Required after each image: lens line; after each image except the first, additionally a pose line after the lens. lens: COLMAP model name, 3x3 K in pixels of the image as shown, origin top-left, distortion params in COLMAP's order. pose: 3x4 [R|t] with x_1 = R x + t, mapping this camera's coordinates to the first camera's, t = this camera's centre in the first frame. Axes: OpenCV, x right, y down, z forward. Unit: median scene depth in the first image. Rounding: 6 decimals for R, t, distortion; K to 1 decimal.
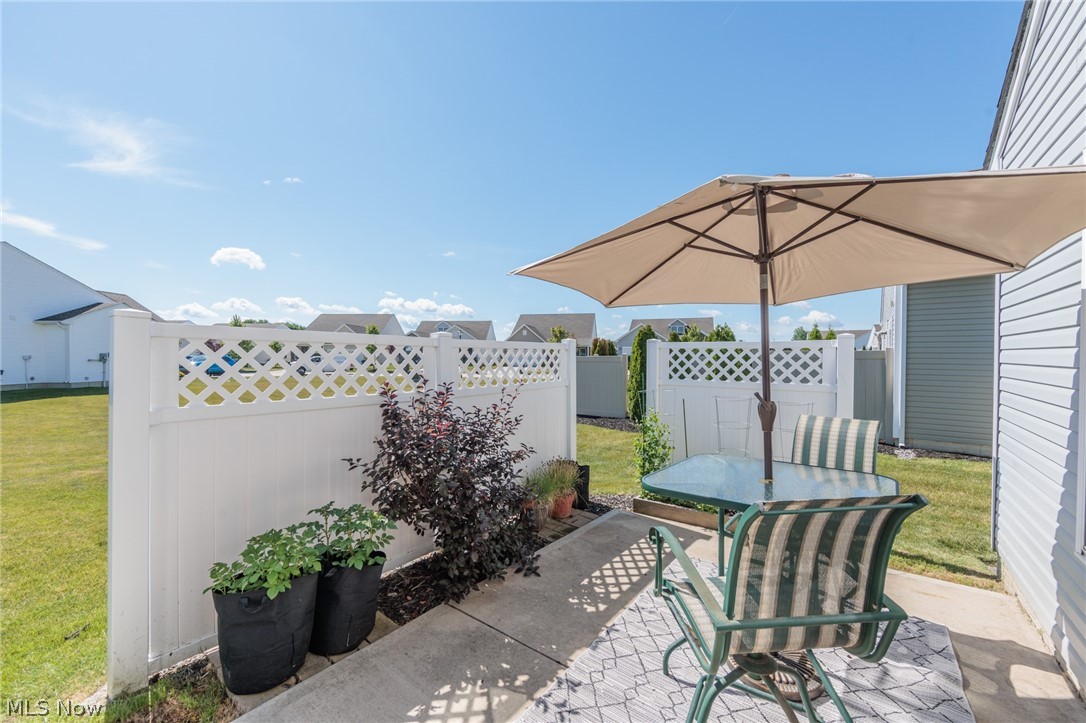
lens RADIAL K [[421.4, 0, 533.0], [0, 421.4, 360.2], [0, 0, 1]] dist [-0.000620, -0.000324]
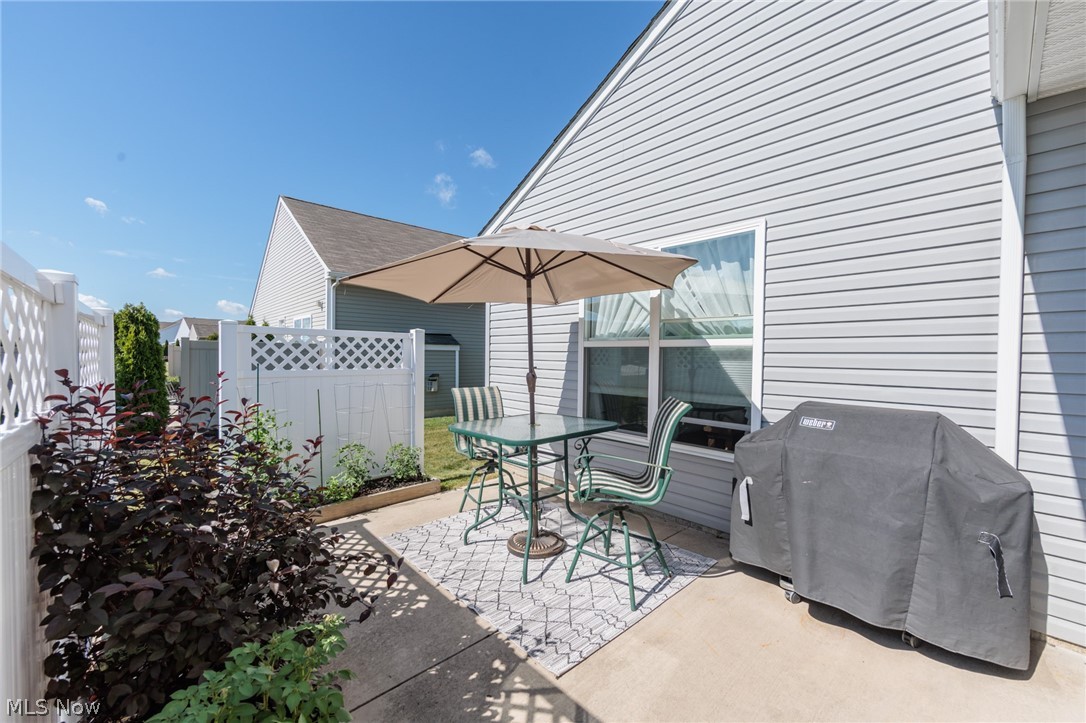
lens RADIAL K [[432.5, 0, 546.7], [0, 432.5, 359.6], [0, 0, 1]] dist [-0.002458, -0.000366]
pose [[0.155180, -0.011432, 0.987820, -0.919675], [0.000848, 0.999934, 0.011439, 0.031739], [-0.987886, -0.000937, 0.155179, 0.676221]]
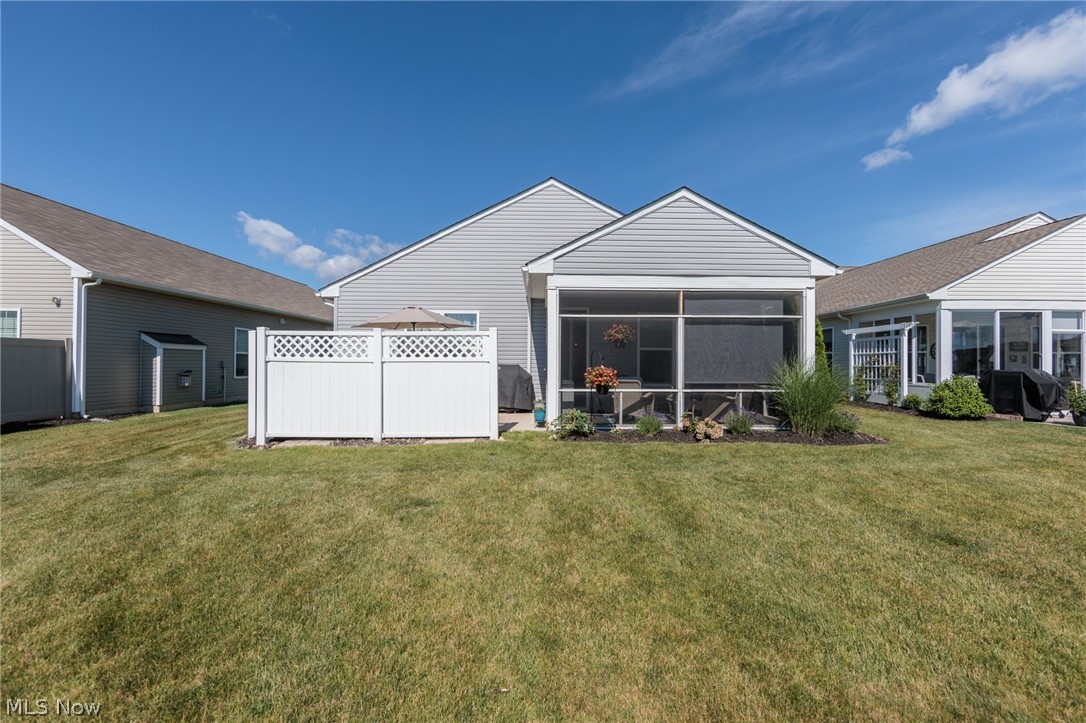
lens RADIAL K [[432.5, 0, 546.7], [0, 432.5, 359.6], [0, 0, 1]] dist [-0.002458, -0.000366]
pose [[-0.626751, 0.004582, 0.779206, -3.781664], [0.002044, 0.999989, -0.004236, 0.158581], [-0.779217, -0.001062, -0.626754, 2.737640]]
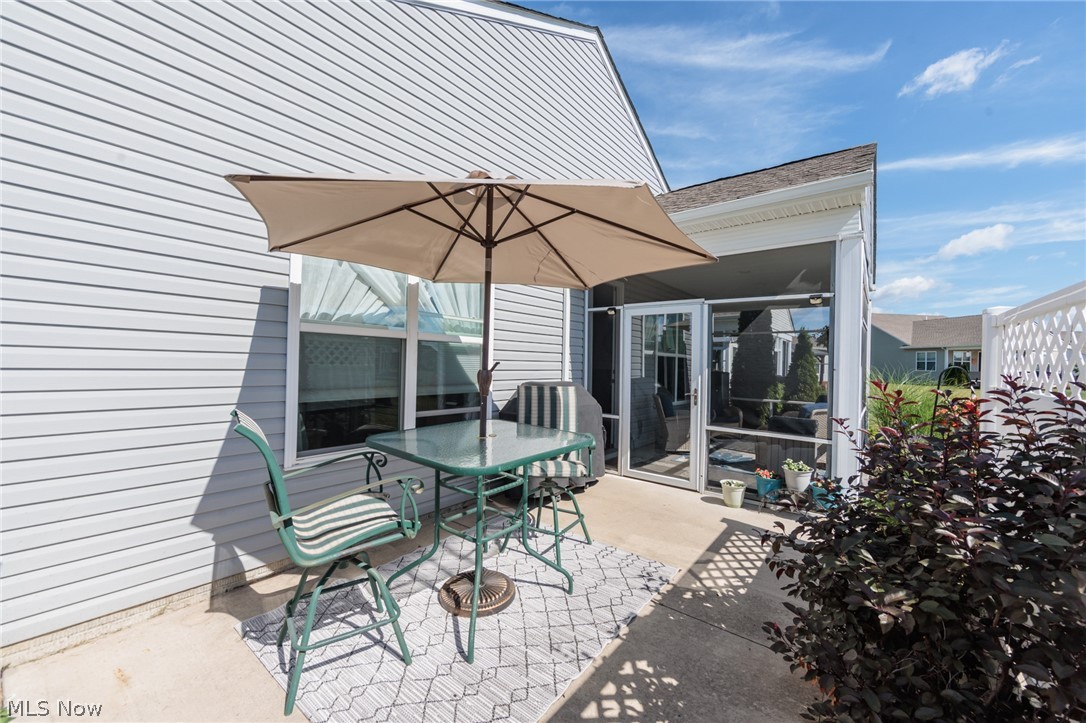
lens RADIAL K [[432.5, 0, 546.7], [0, 432.5, 359.6], [0, 0, 1]] dist [-0.002458, -0.000366]
pose [[-0.999653, -0.018942, -0.018299, 0.392737], [-0.019085, 0.999788, 0.007673, 0.055008], [0.018150, 0.008019, -0.999803, 2.086918]]
